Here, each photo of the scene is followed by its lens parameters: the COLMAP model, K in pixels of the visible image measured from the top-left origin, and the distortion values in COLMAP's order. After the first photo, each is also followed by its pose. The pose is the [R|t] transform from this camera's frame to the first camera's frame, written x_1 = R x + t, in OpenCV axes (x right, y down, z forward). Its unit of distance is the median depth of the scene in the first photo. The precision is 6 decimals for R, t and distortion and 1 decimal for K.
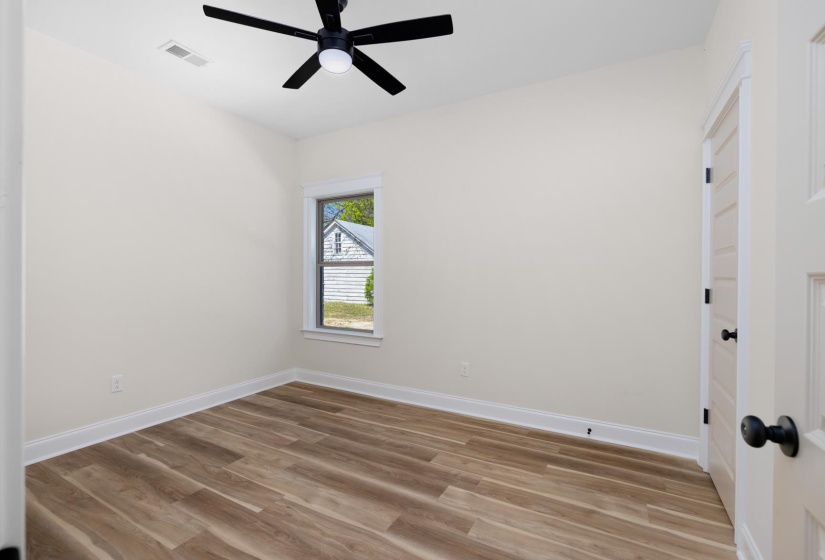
lens RADIAL K [[368.9, 0, 410.6], [0, 368.9, 276.9], [0, 0, 1]] dist [-0.001648, -0.000323]
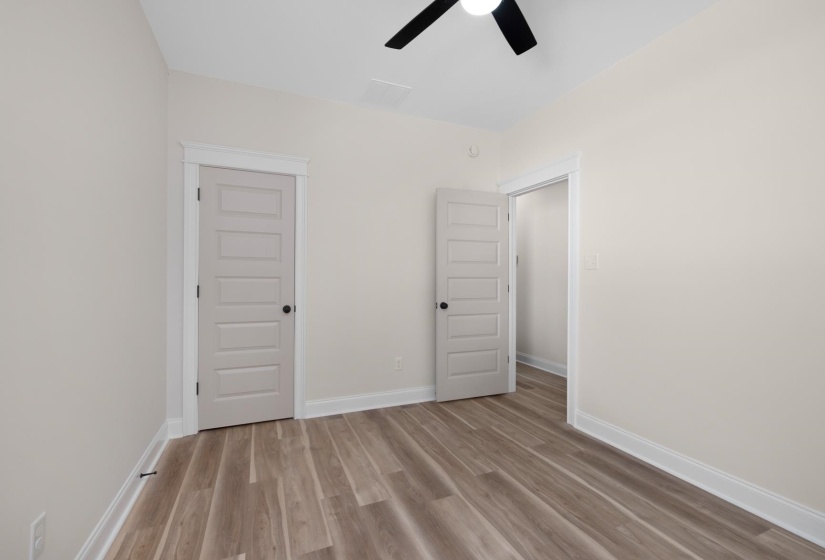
lens RADIAL K [[353.9, 0, 405.5], [0, 353.9, 277.2], [0, 0, 1]] dist [0.000332, 0.000081]
pose [[-0.782254, -0.008395, 0.622903, -0.567433], [-0.009989, 0.999950, 0.000932, -0.005418], [-0.622880, -0.005493, -0.782298, 1.749681]]
